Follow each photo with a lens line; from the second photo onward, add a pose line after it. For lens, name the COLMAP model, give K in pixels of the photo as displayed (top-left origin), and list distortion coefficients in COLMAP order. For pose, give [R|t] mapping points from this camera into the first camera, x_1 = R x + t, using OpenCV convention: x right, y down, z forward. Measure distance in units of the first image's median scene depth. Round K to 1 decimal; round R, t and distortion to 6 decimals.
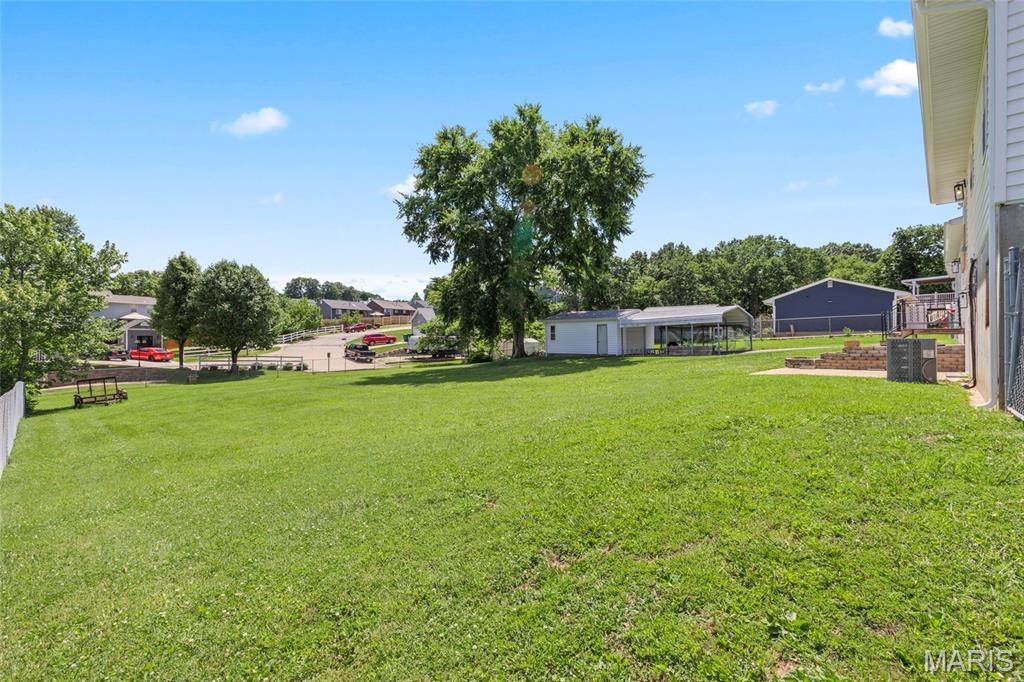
lens RADIAL K [[457.9, 0, 504.5], [0, 457.9, 342.2], [0, 0, 1]] dist [-0.011479, 0.000612]
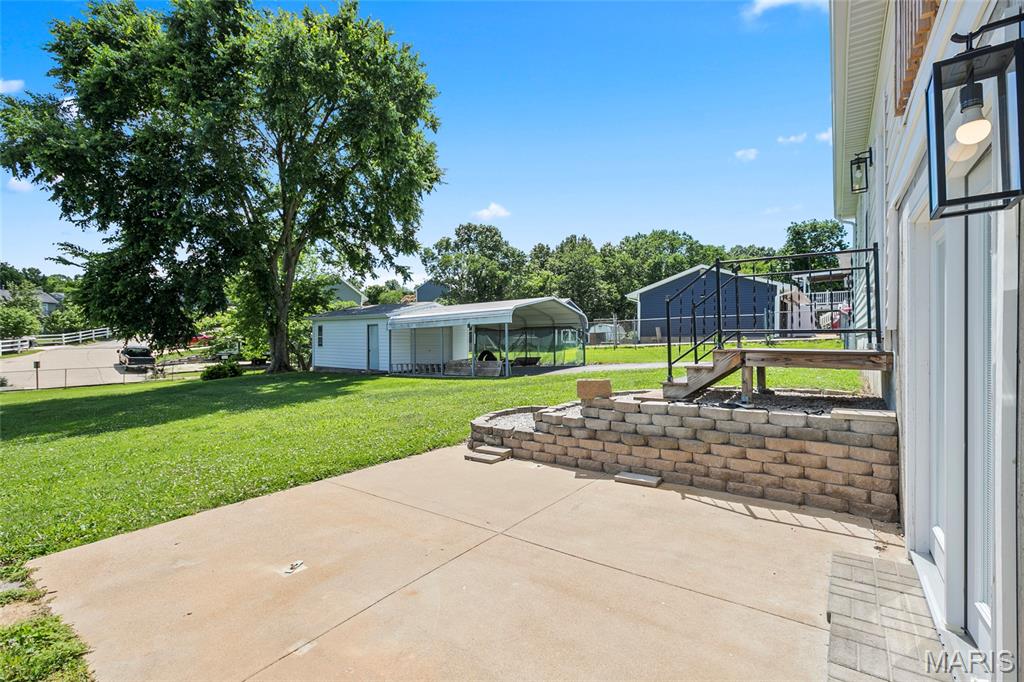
lens RADIAL K [[457.9, 0, 518.0], [0, 457.9, 342.8], [0, 0, 1]] dist [-0.011479, 0.000612]
pose [[0.987167, 0.002835, 0.159666, 0.167921], [-0.003669, 0.999981, 0.004927, -0.008777], [-0.159649, -0.005449, 0.987159, 0.172040]]
